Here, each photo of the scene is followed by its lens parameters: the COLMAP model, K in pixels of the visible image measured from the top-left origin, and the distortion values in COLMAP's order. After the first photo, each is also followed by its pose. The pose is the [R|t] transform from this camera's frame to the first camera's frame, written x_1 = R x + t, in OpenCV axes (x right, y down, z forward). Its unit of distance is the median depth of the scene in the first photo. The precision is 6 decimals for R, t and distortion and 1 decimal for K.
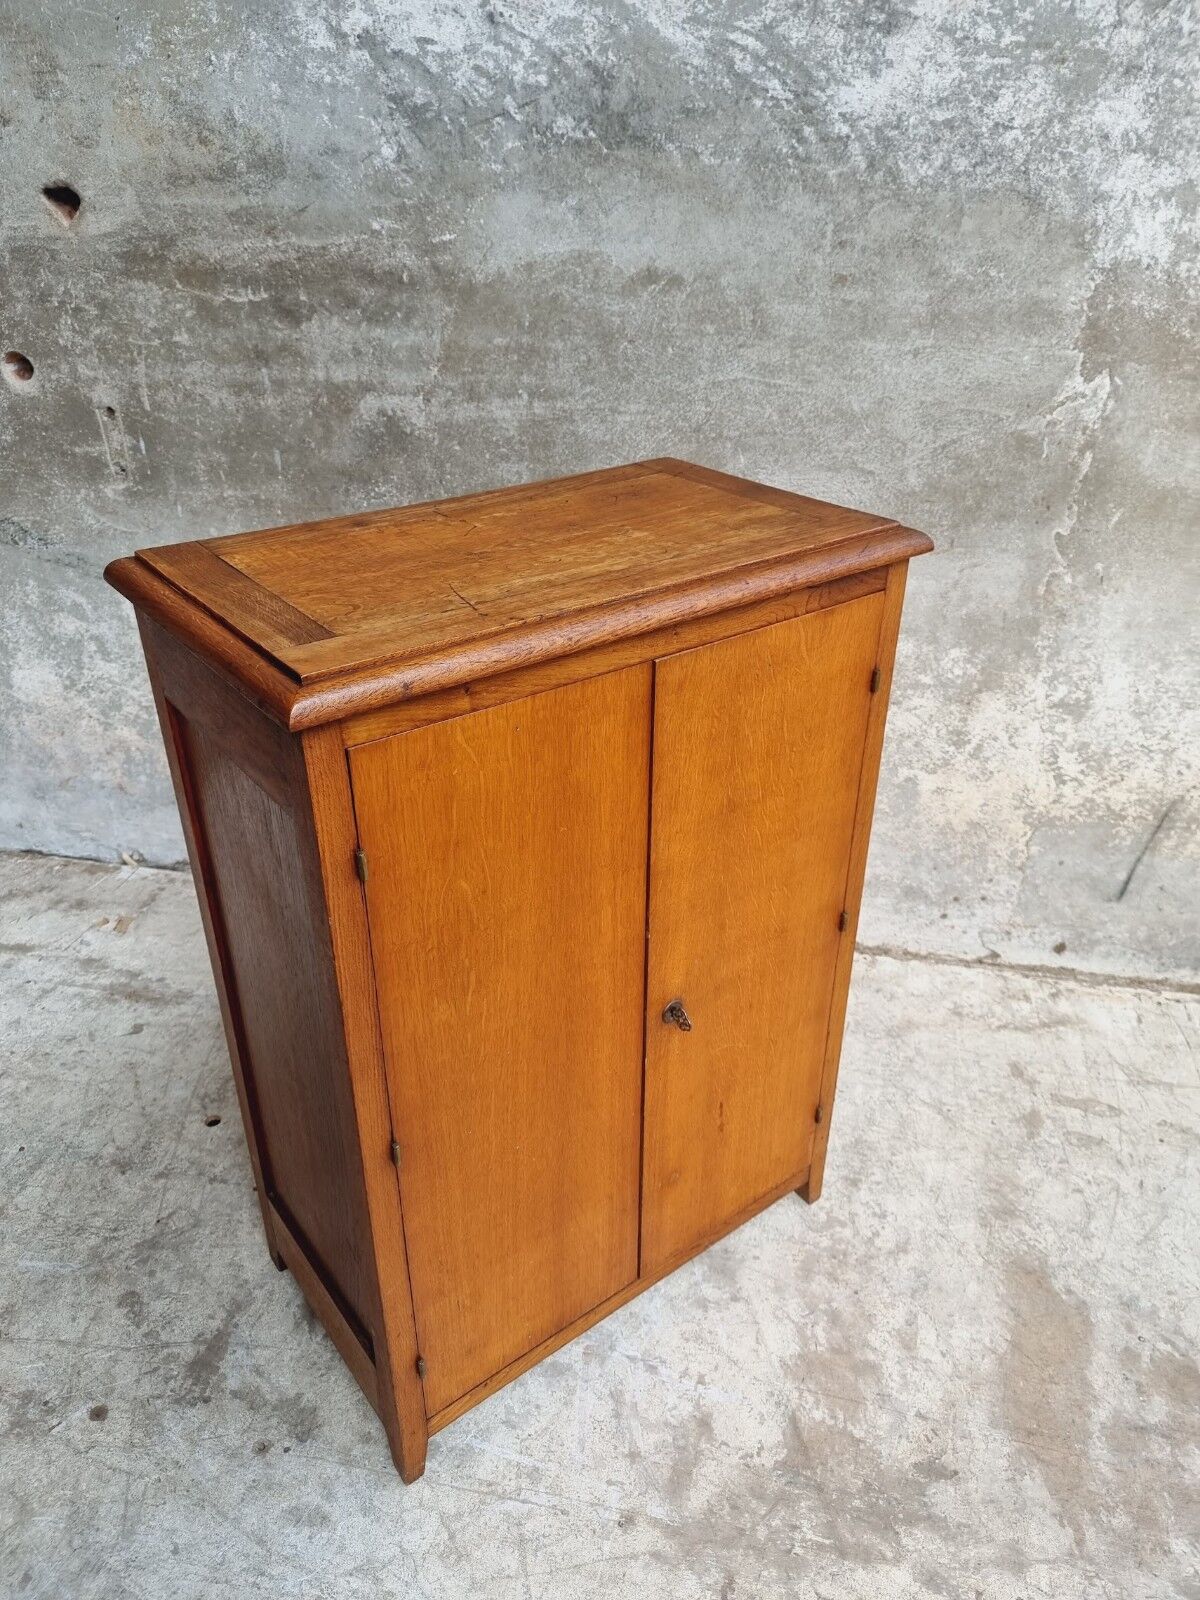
lens RADIAL K [[1122.8, 0, 597.5], [0, 1122.8, 813.5], [0, 0, 1]] dist [0.060936, -0.059634]
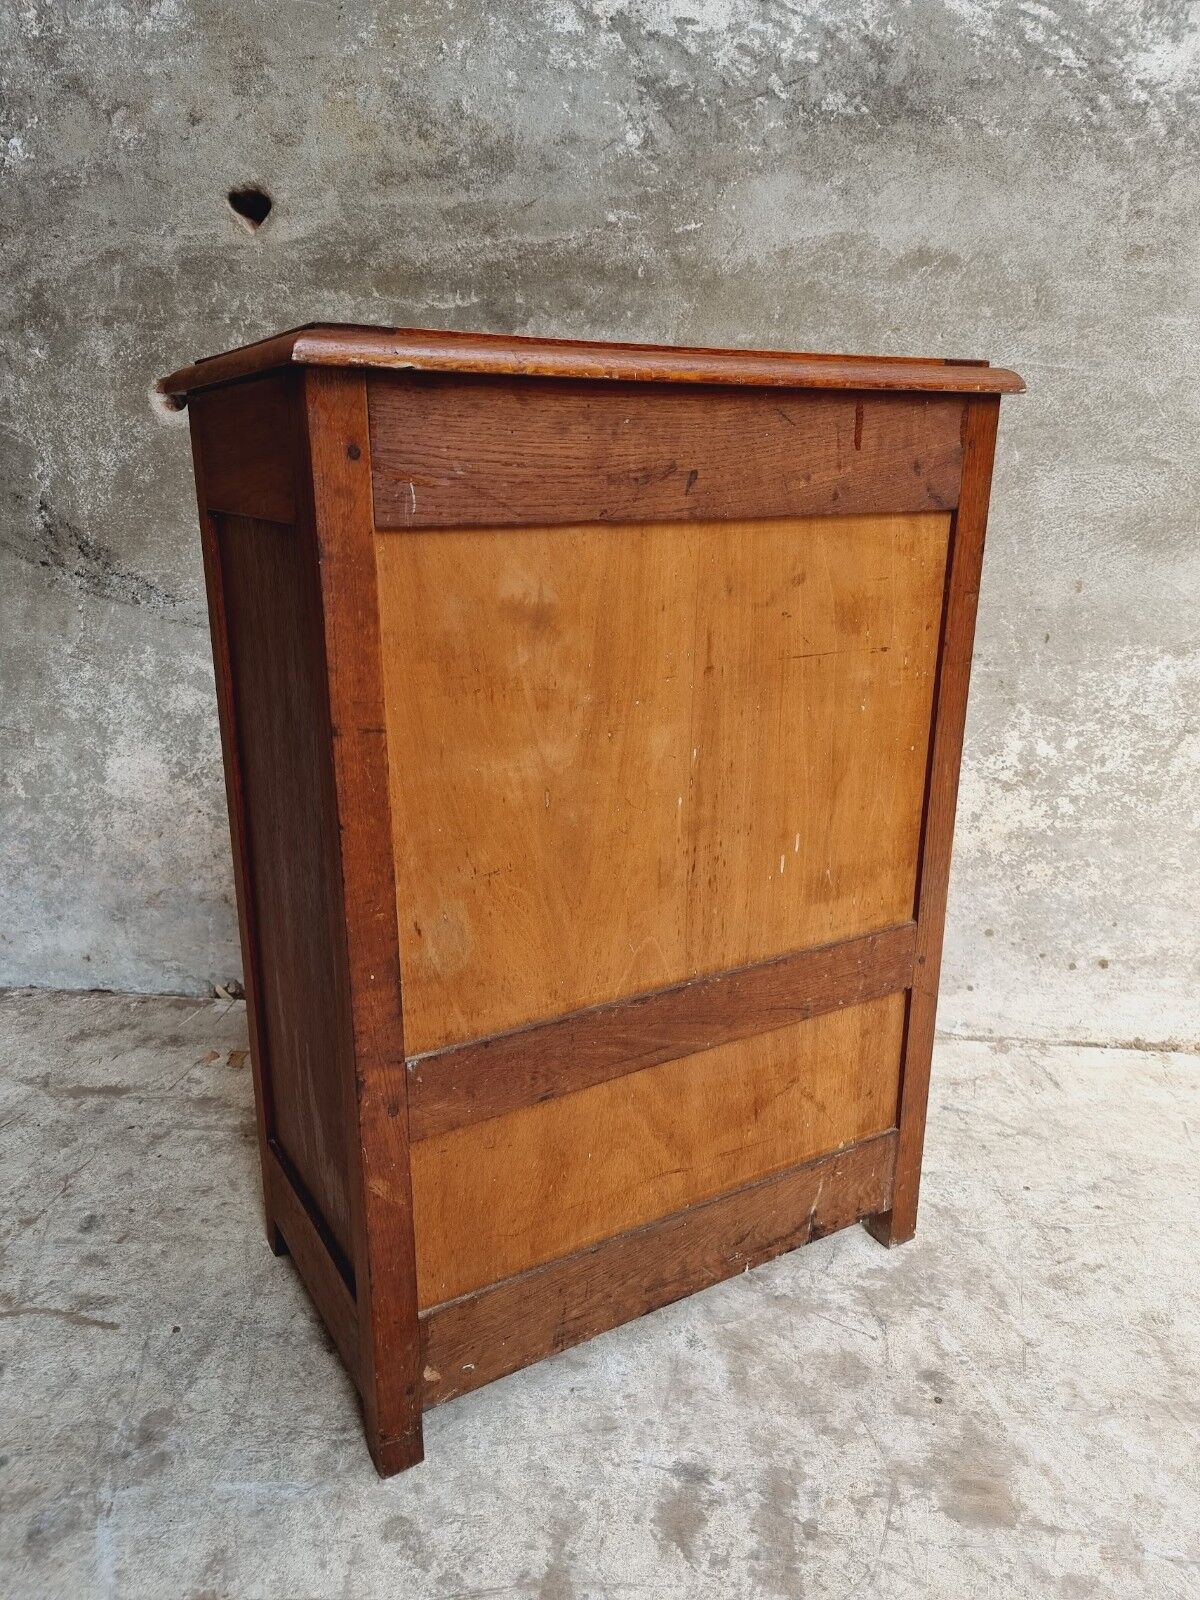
lens RADIAL K [[1122.8, 0, 577.3], [0, 1122.8, 811.0], [0, 0, 1]] dist [0.060936, -0.059634]
pose [[0.996714, -0.028536, 0.075803, -0.323888], [0.044798, 0.973926, -0.222400, 0.159876], [-0.067480, 0.225065, 0.972004, 0.233306]]
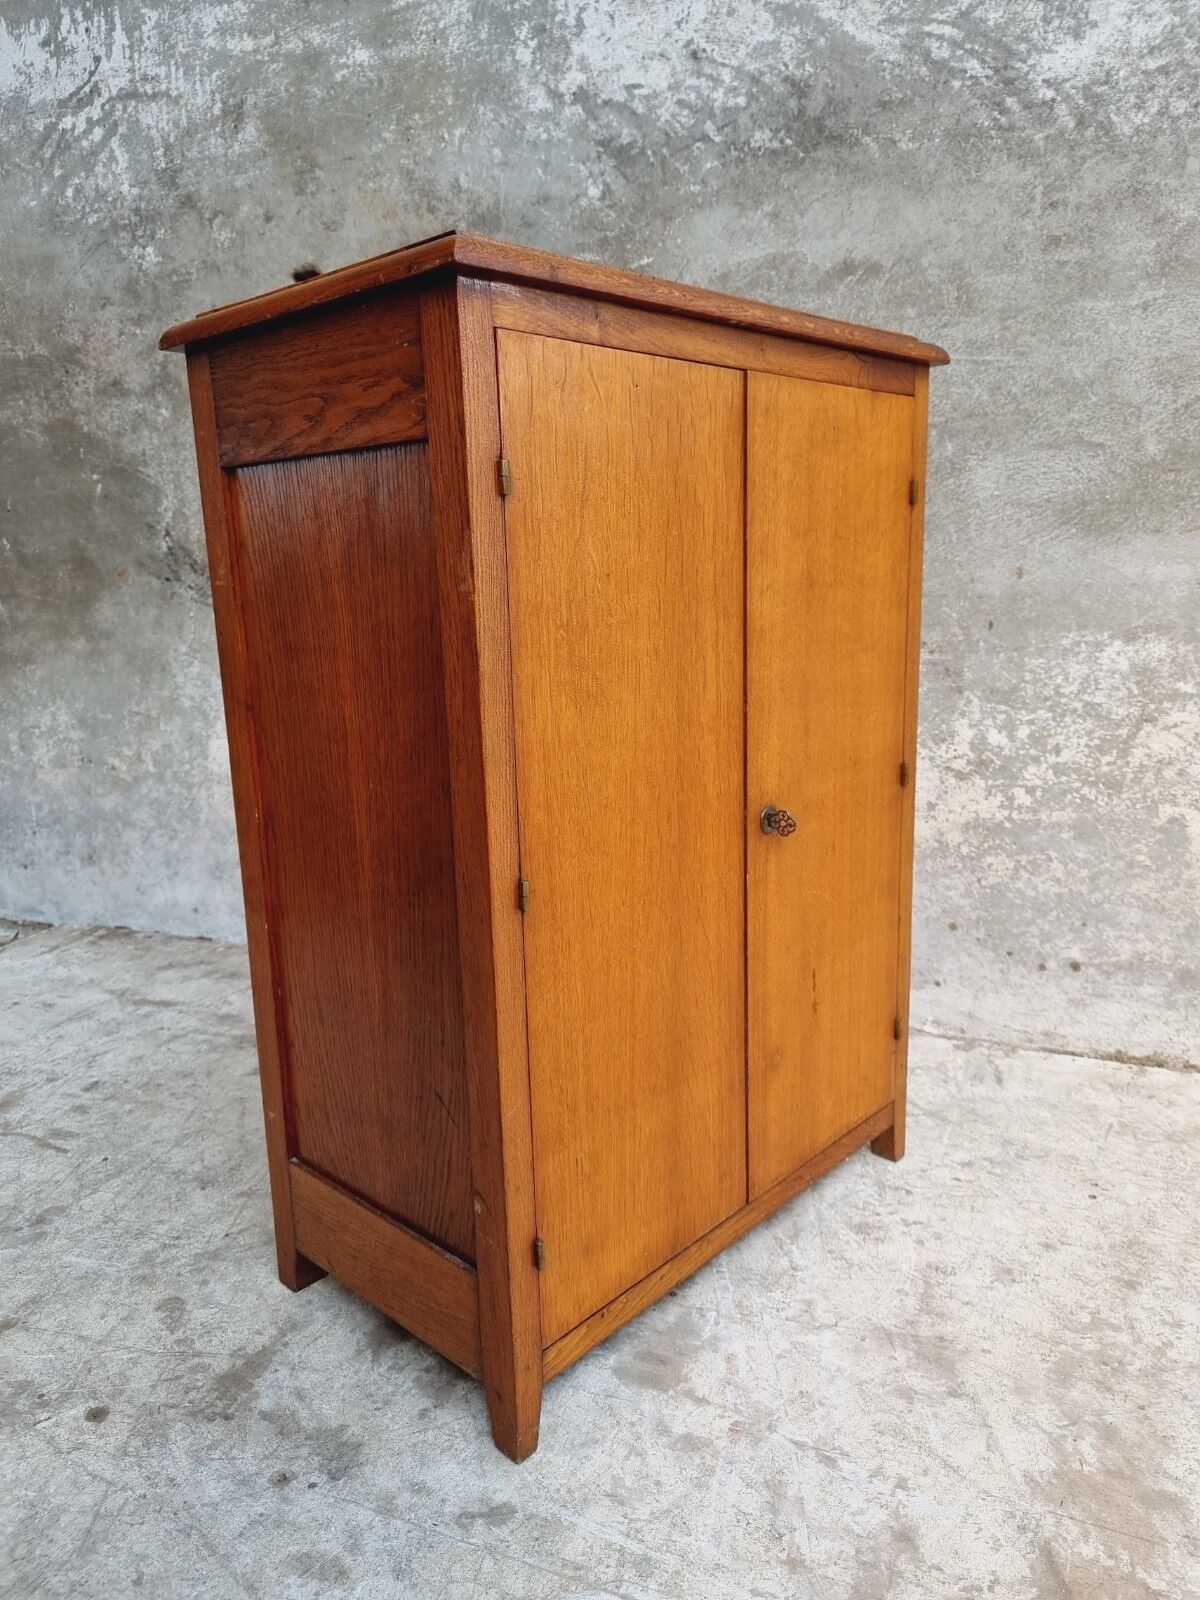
lens RADIAL K [[1122.8, 0, 588.1], [0, 1122.8, 814.4], [0, 0, 1]] dist [0.060936, -0.059634]
pose [[0.979252, 0.015126, -0.202082, 0.034438], [-0.074065, 0.954933, -0.287431, 0.285901], [0.188627, 0.296435, 0.936240, 0.184106]]
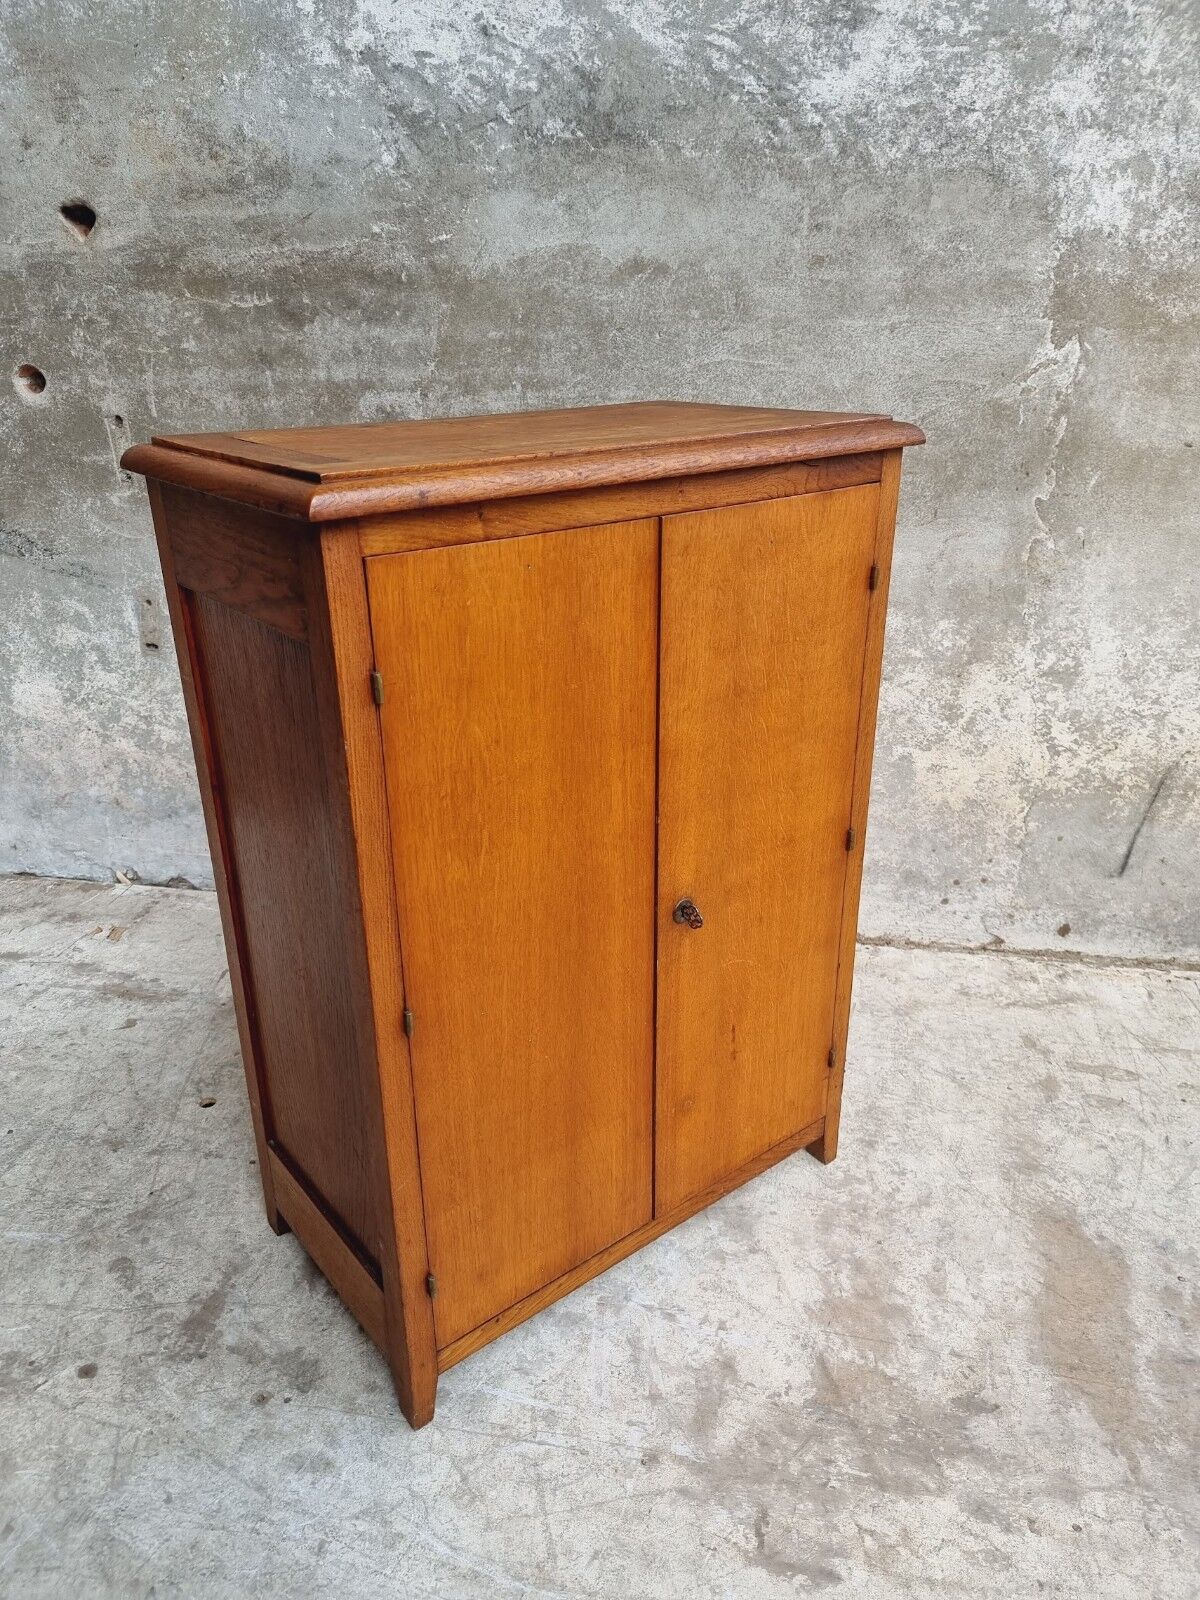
lens RADIAL K [[1122.8, 0, 582.2], [0, 1122.8, 815.7], [0, 0, 1]] dist [0.060936, -0.059634]
pose [[0.999808, -0.019356, 0.003098, -0.018085], [0.019577, 0.994028, -0.107353, 0.151629], [-0.001001, 0.107393, 0.994216, 0.007528]]
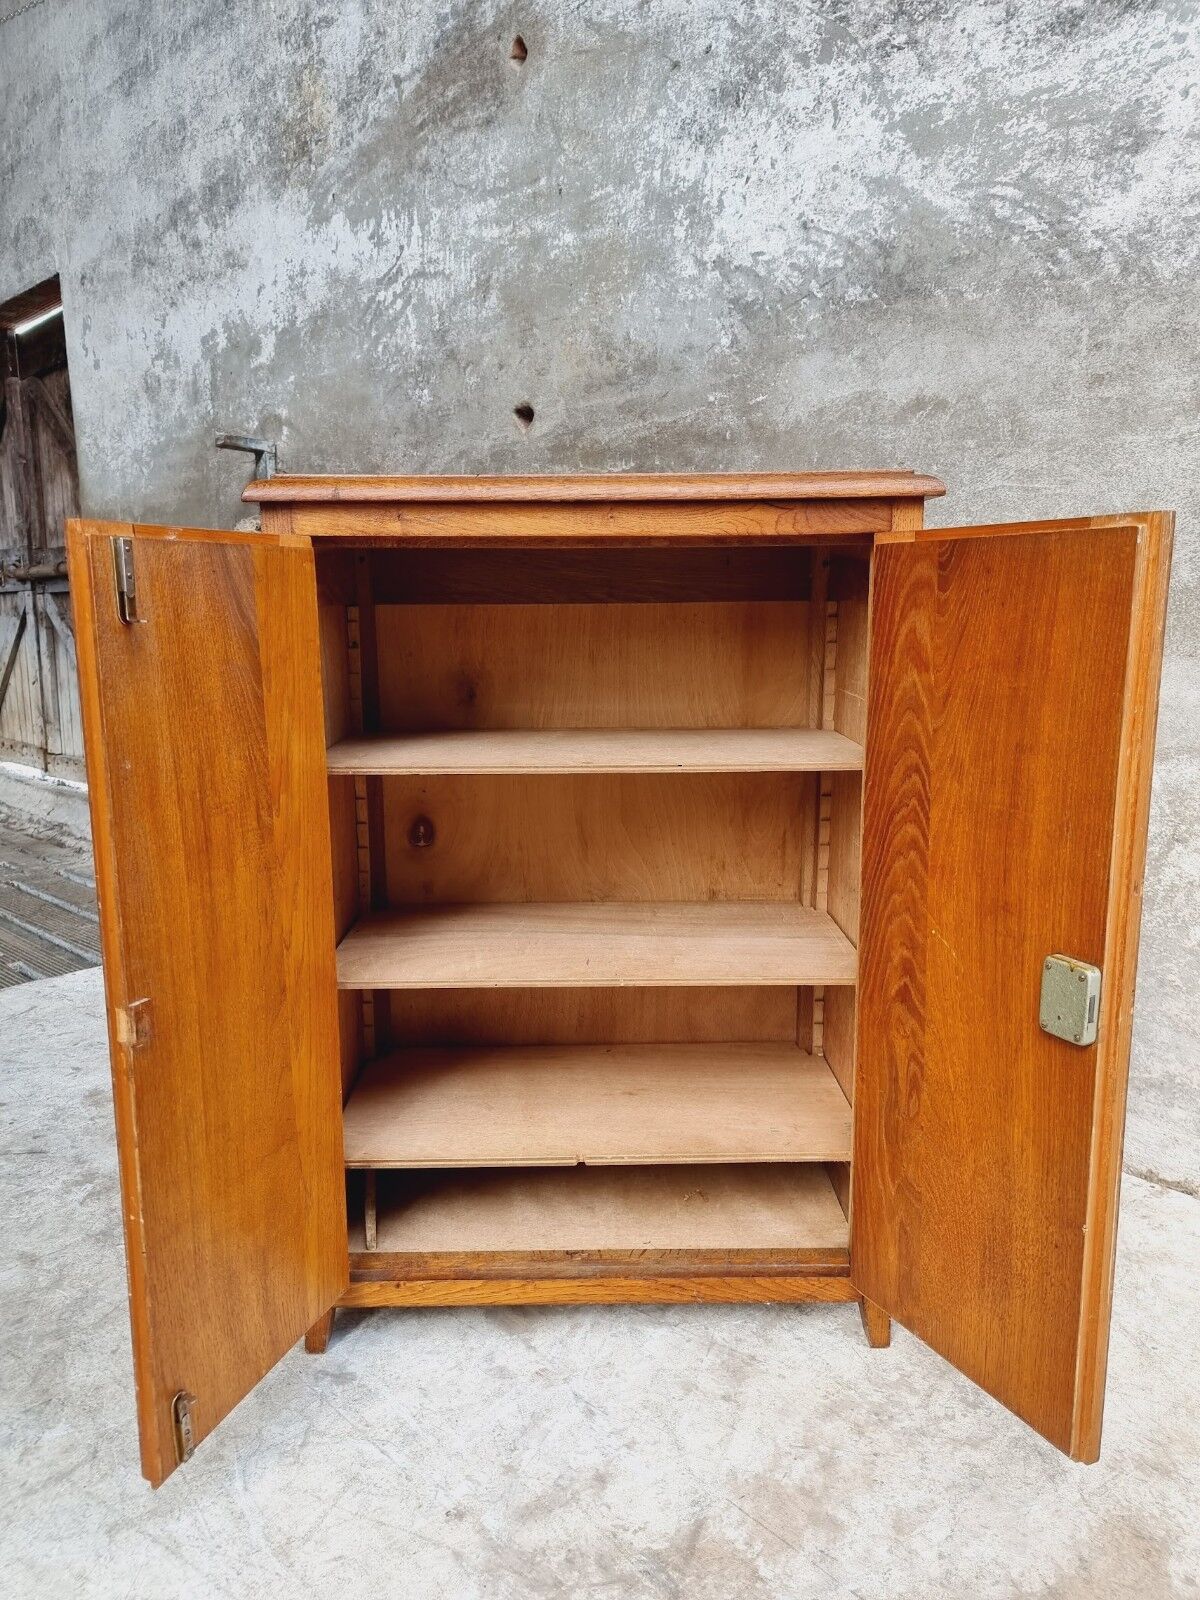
lens RADIAL K [[1122.8, 0, 588.2], [0, 1122.8, 796.8], [0, 0, 1]] dist [0.060936, -0.059634]
pose [[0.836031, 0.089846, -0.541277, 0.415136], [-0.268641, 0.927199, -0.261026, 0.248264], [0.478419, 0.363635, 0.799303, 0.126264]]
